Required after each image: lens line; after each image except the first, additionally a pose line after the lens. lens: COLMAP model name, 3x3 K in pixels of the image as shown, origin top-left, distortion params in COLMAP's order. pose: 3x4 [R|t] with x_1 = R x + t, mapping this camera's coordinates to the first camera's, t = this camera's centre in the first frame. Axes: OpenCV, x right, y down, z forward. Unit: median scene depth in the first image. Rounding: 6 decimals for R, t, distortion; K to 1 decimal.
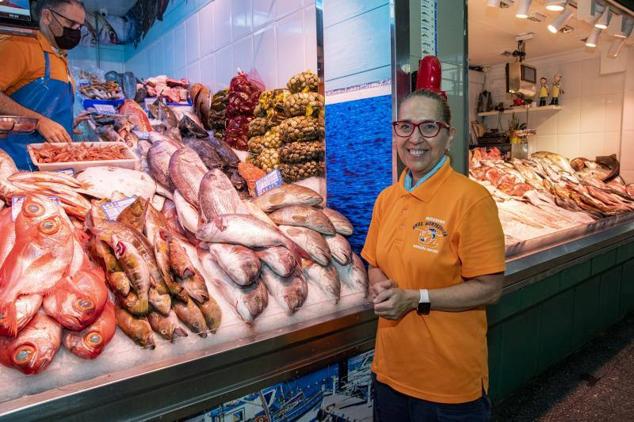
lens RADIAL K [[458.7, 0, 325.0], [0, 458.7, 206.5], [0, 0, 1]] dist [-0.113855, 0.072516]
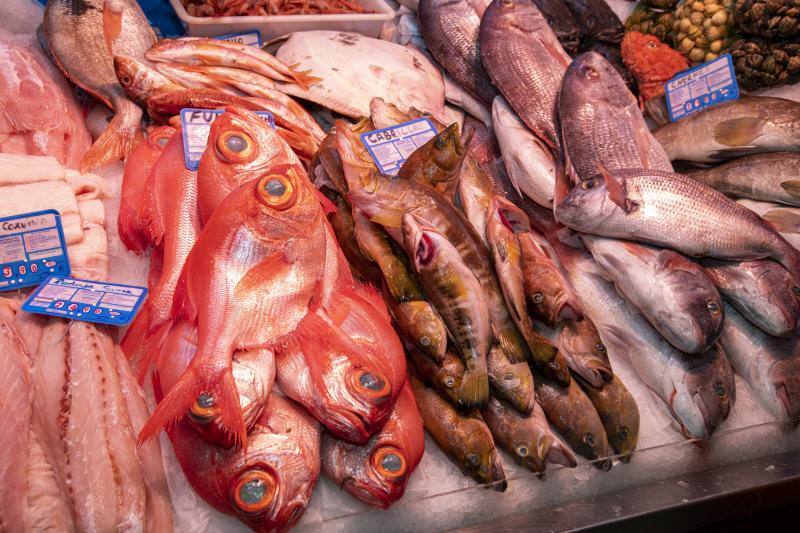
lens RADIAL K [[950.0, 0, 412.5], [0, 950.0, 267.2], [0, 0, 1]] dist [0.086956, 0.036162]
pose [[0.969994, 0.099946, -0.221634, -0.248860], [-0.058484, 0.980749, 0.186309, -0.057313], [0.235988, -0.167757, 0.957166, 0.105652]]
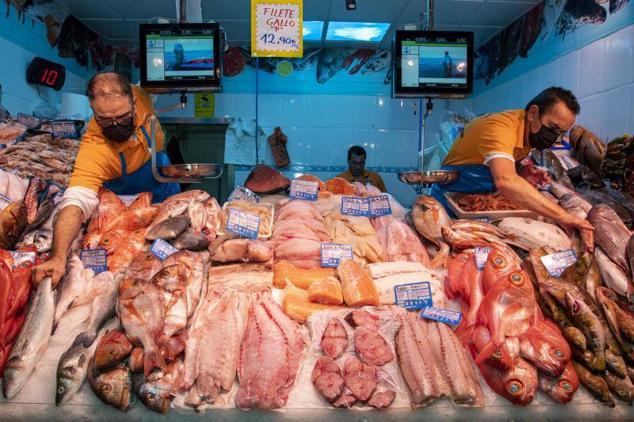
lens RADIAL K [[489.9, 0, 317.7], [0, 489.9, 220.8], [0, 0, 1]] dist [-0.105646, 0.070891]
pose [[0.812213, 0.073829, -0.578670, -0.295741], [-0.089207, 0.996011, 0.001864, -0.056553], [0.576500, 0.050107, 0.815559, -0.304567]]
